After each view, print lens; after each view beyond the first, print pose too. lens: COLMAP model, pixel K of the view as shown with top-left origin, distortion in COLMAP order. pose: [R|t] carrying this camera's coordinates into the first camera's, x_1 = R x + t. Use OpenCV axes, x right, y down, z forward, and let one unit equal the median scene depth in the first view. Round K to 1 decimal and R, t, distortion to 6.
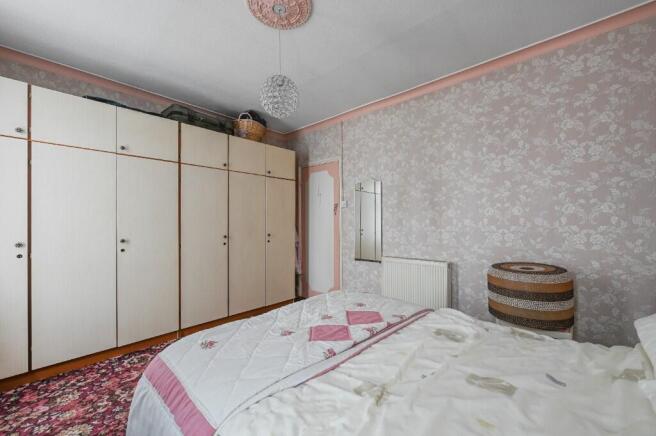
lens RADIAL K [[268.2, 0, 308.0], [0, 268.2, 218.4], [0, 0, 1]] dist [0.024535, 0.000331]
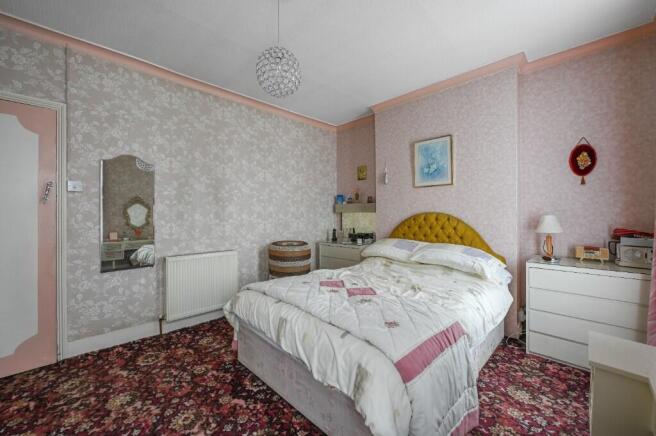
lens RADIAL K [[260.5, 0, 328.0], [0, 260.5, 218.0], [0, 0, 1]] dist [-0.023437, 0.000642]
pose [[0.006235, 0.001113, 0.999980, -0.563903], [-0.010065, 0.999949, -0.001050, 0.017766], [-0.999930, -0.010058, 0.006245, 0.538174]]
